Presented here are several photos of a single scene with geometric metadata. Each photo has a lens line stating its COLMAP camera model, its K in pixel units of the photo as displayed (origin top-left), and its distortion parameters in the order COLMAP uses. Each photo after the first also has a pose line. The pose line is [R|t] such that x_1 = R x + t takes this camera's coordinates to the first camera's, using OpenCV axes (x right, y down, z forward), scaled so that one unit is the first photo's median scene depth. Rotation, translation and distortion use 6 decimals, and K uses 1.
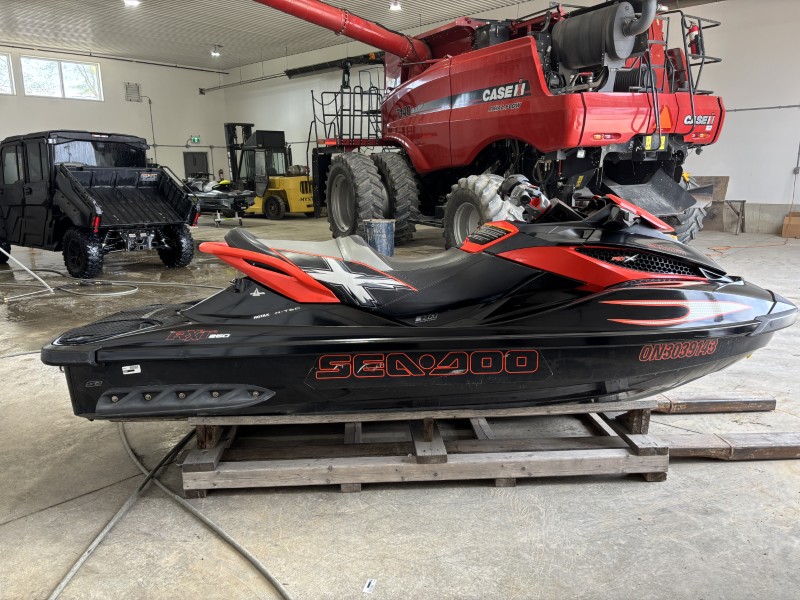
lens RADIAL K [[599.7, 0, 399.7], [0, 599.7, 325.2], [0, 0, 1]] dist [0.009908, 0.004461]
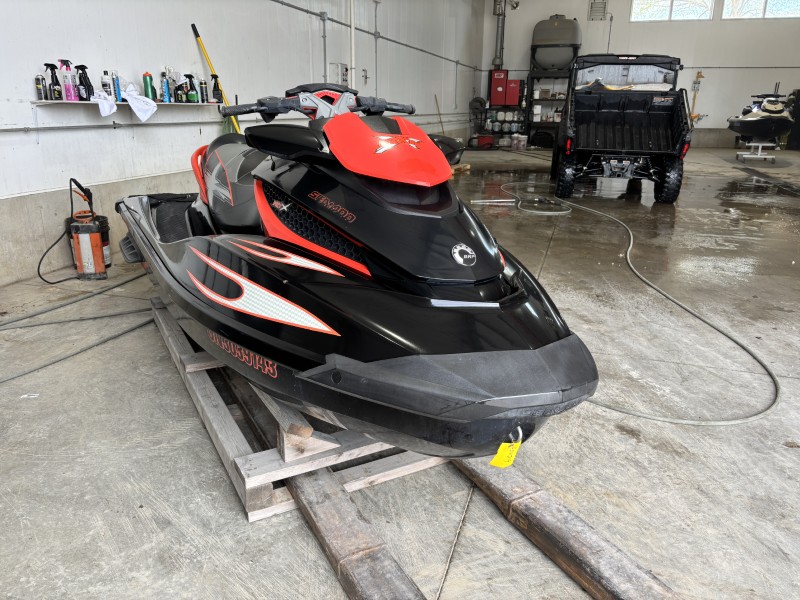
lens RADIAL K [[609.2, 0, 394.4], [0, 609.2, 300.3], [0, 0, 1]] dist [0.055171, -0.059987]
pose [[0.422894, 0.289623, -0.858650, 0.338041], [-0.234163, 0.950294, 0.205207, -0.057619], [0.875402, 0.114283, 0.469692, 0.248252]]
